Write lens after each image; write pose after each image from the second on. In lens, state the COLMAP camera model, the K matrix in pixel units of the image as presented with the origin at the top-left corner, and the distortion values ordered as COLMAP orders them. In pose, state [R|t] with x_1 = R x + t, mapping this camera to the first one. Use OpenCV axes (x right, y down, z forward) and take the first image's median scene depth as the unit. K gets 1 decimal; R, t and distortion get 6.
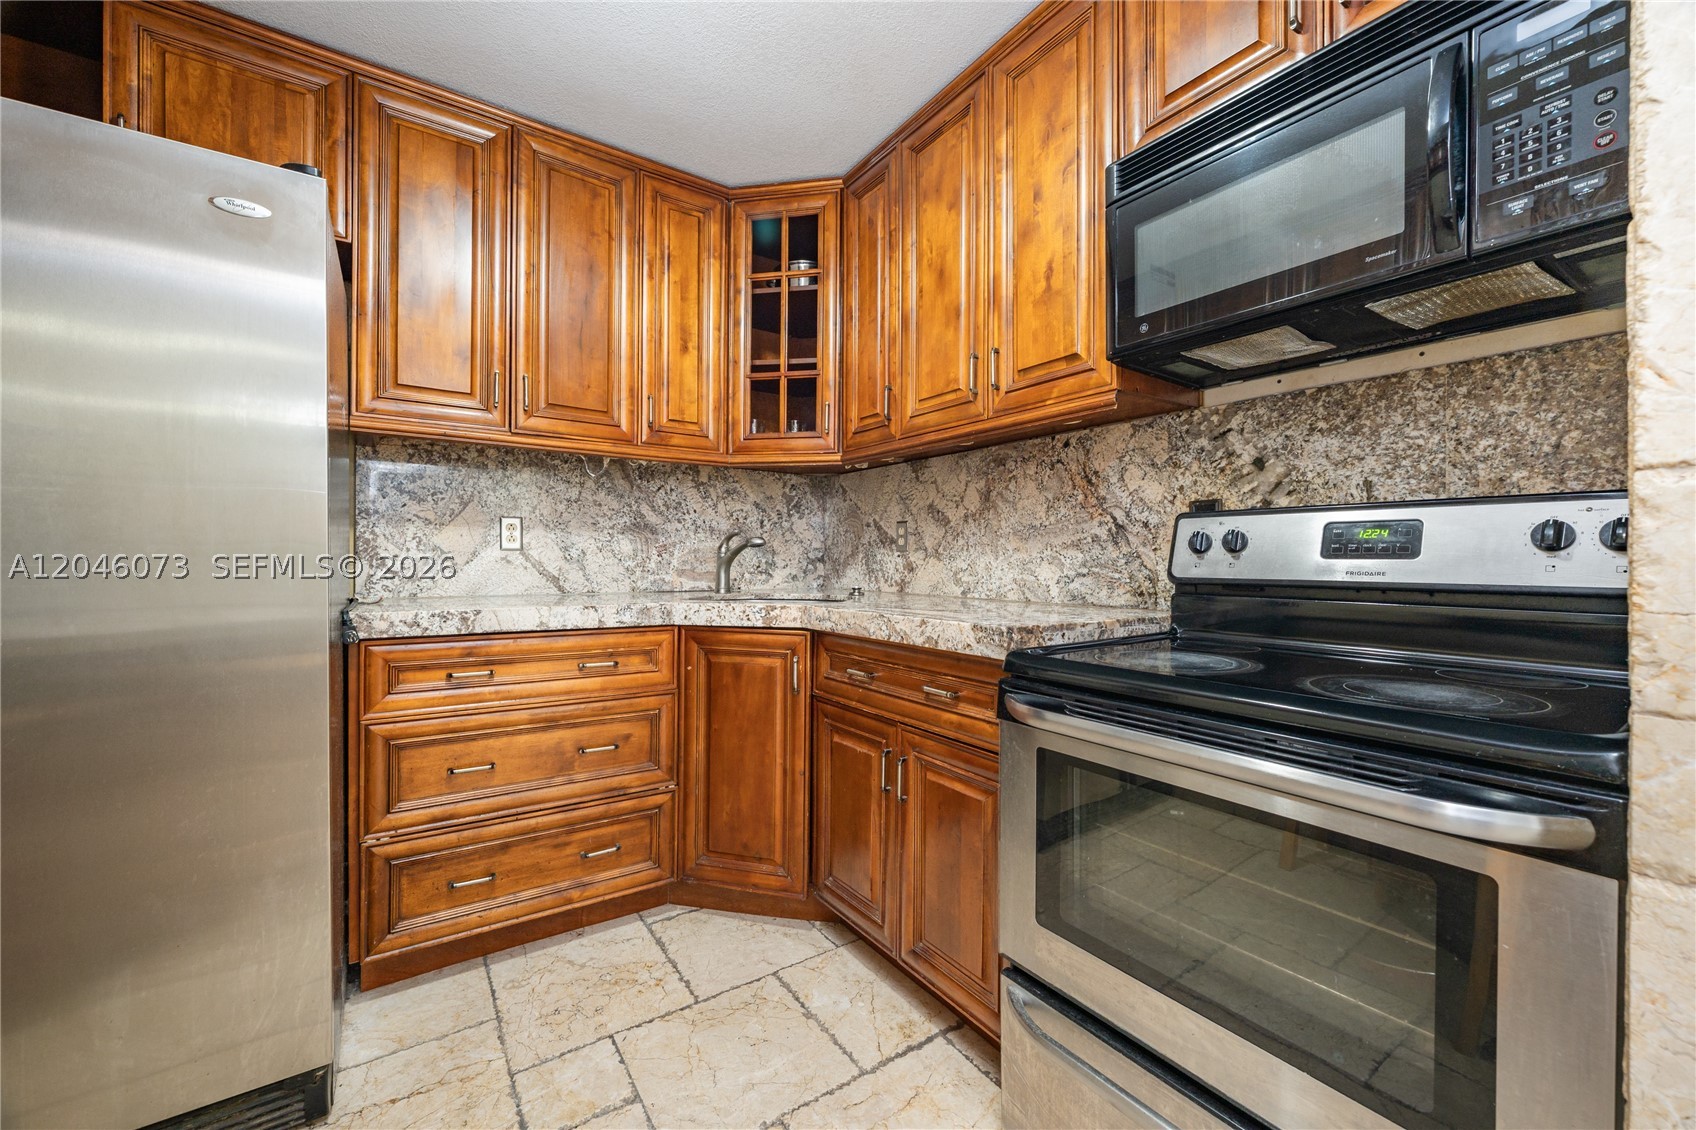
lens RADIAL K [[662.1, 0, 848.0], [0, 662.1, 565.0], [0, 0, 1]] dist [0.000031, -0.000147]
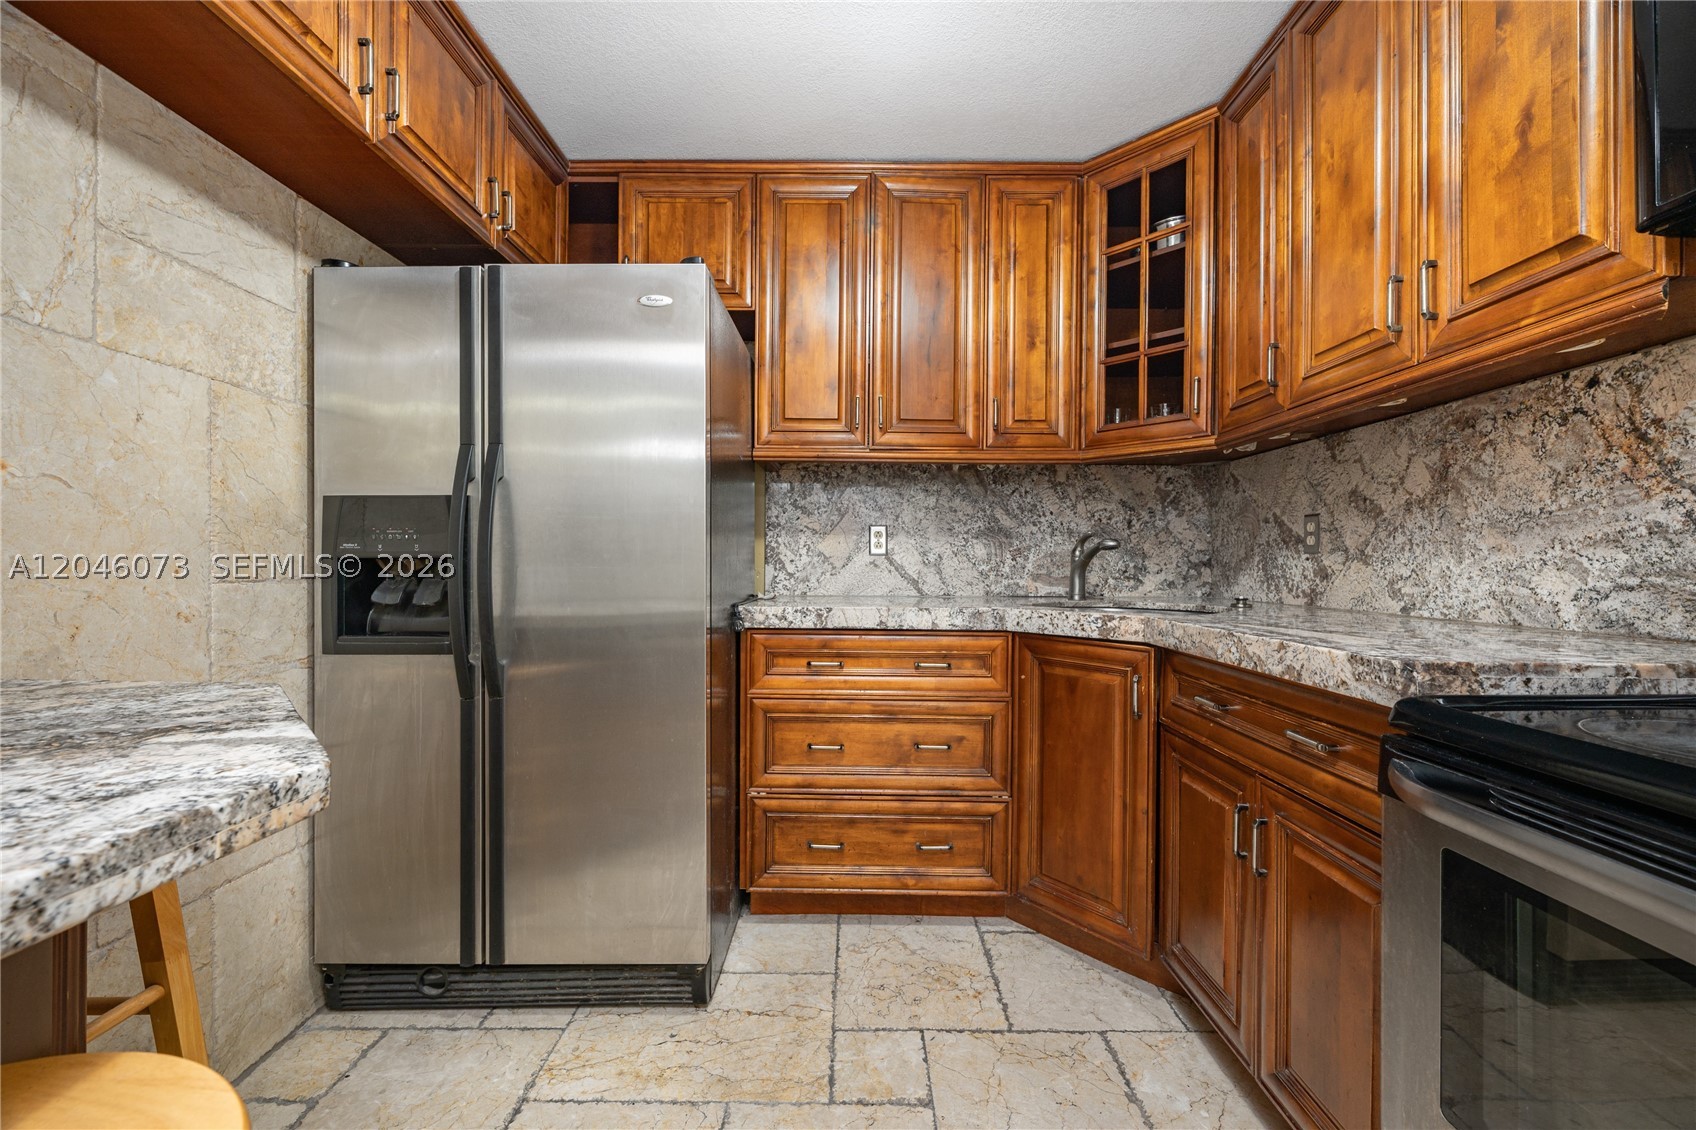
lens RADIAL K [[662.1, 0, 848.0], [0, 662.1, 565.0], [0, 0, 1]] dist [0.000031, -0.000147]
pose [[0.825896, 0.000713, -0.563822, 0.094747], [-0.004421, 0.999977, -0.005212, -0.000040], [0.563805, 0.006798, 0.825880, 0.068079]]
